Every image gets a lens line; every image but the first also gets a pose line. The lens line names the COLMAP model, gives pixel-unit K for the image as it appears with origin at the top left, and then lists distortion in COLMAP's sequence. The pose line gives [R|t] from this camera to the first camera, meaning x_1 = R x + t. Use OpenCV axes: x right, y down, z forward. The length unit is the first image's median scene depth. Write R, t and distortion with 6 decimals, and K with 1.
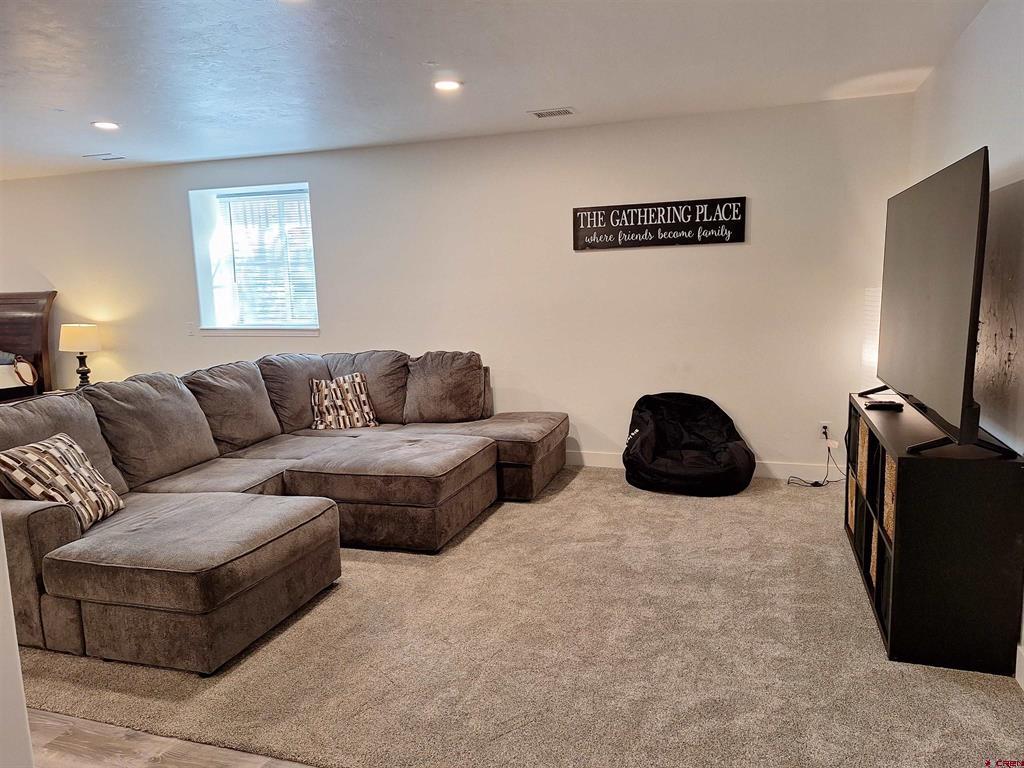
lens RADIAL K [[711.9, 0, 512.0], [0, 711.9, 384.0], [0, 0, 1]] dist [0.113656, -0.151717]
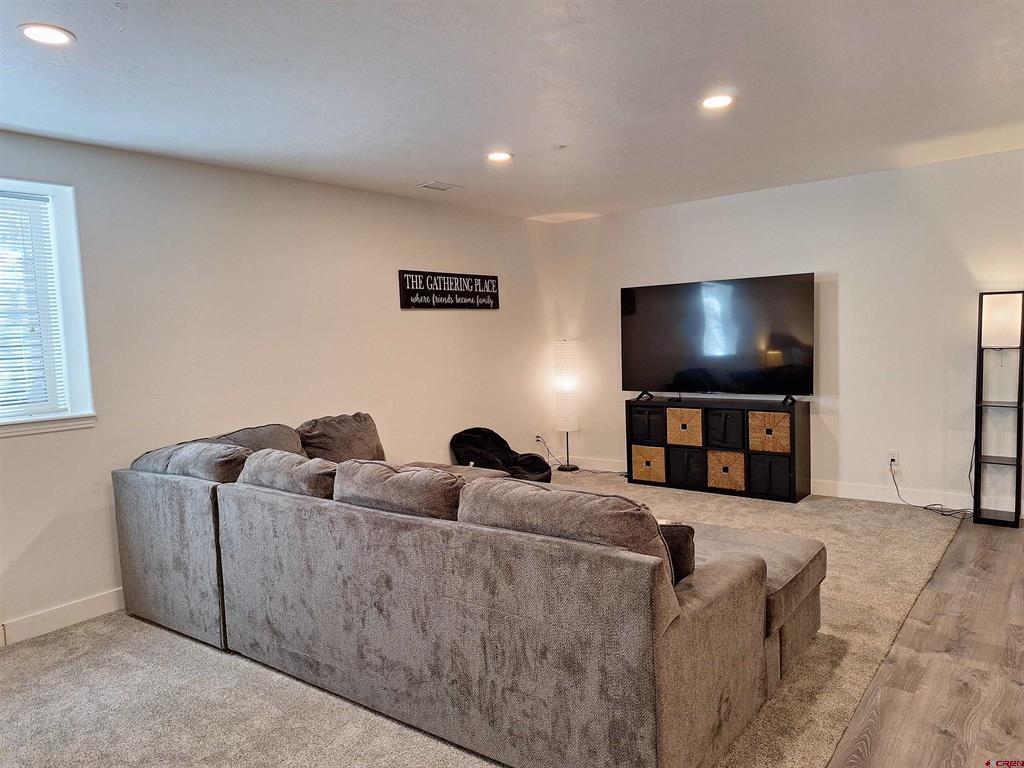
lens RADIAL K [[711.9, 0, 512.0], [0, 711.9, 384.0], [0, 0, 1]] dist [0.113656, -0.151717]
pose [[0.329651, -0.051247, 0.942711, -0.883683], [0.170023, 0.985423, -0.005886, -0.044038], [-0.928667, 0.162222, 0.333559, 0.525258]]
